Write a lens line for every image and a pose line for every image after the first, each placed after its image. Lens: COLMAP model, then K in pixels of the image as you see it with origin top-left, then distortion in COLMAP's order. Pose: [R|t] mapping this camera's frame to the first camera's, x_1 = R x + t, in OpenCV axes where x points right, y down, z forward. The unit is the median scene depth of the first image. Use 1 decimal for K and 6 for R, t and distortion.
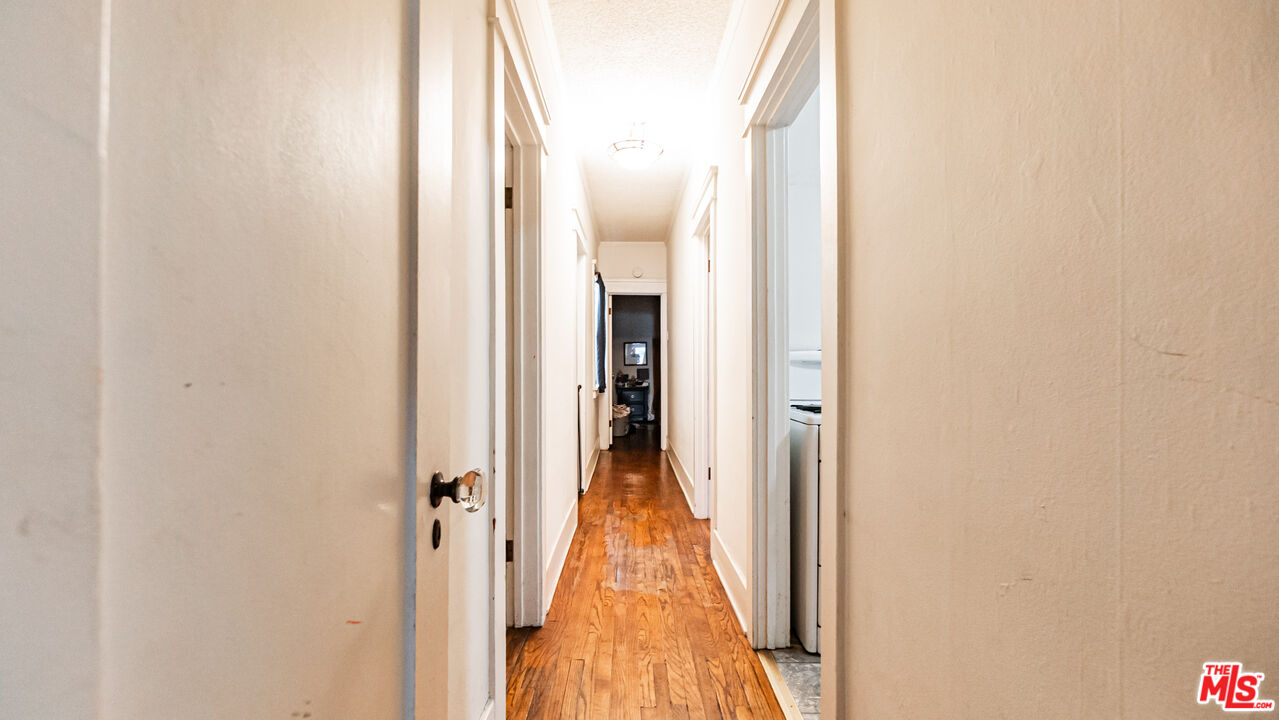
lens RADIAL K [[573.4, 0, 639.5], [0, 573.4, 360.0], [0, 0, 1]] dist [-0.000556, -0.000025]
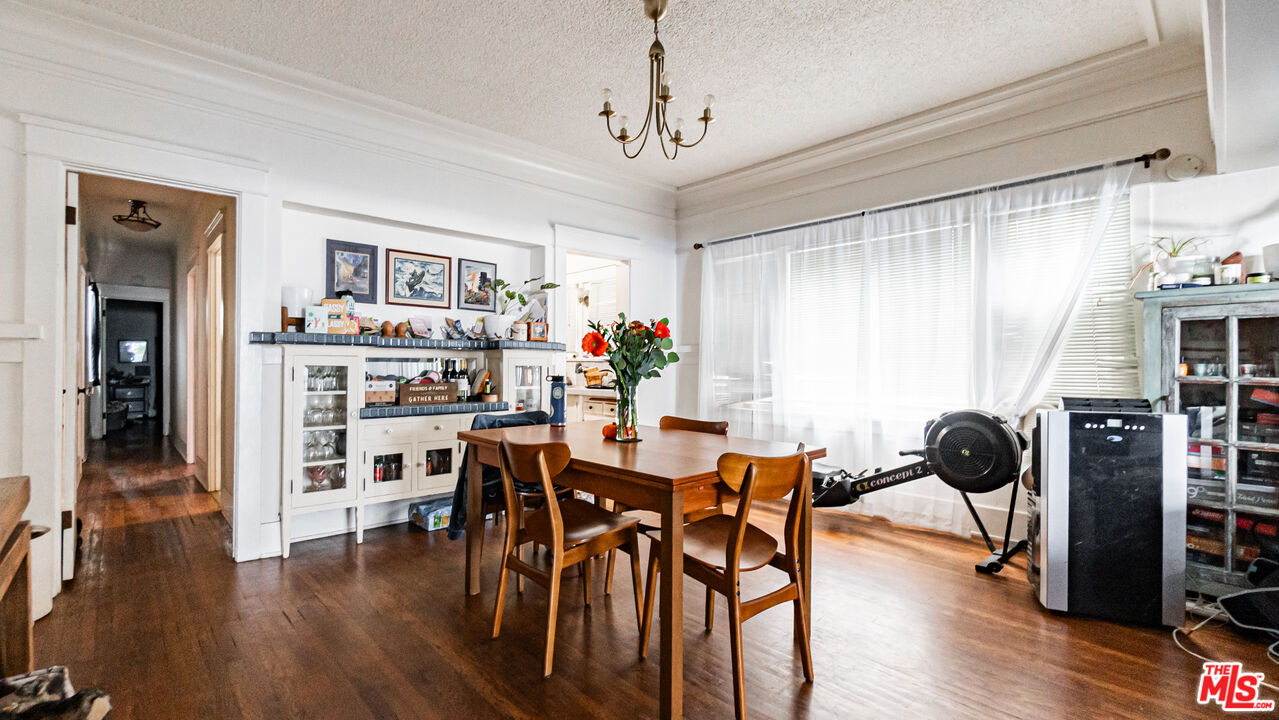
lens RADIAL K [[573.4, 0, 639.5], [0, 573.4, 360.0], [0, 0, 1]] dist [-0.000556, -0.000025]
pose [[0.749316, 0.008493, 0.662159, -0.007146], [-0.007554, 0.999962, -0.004277, 0.001893], [-0.662170, -0.001797, 0.749352, -0.385801]]
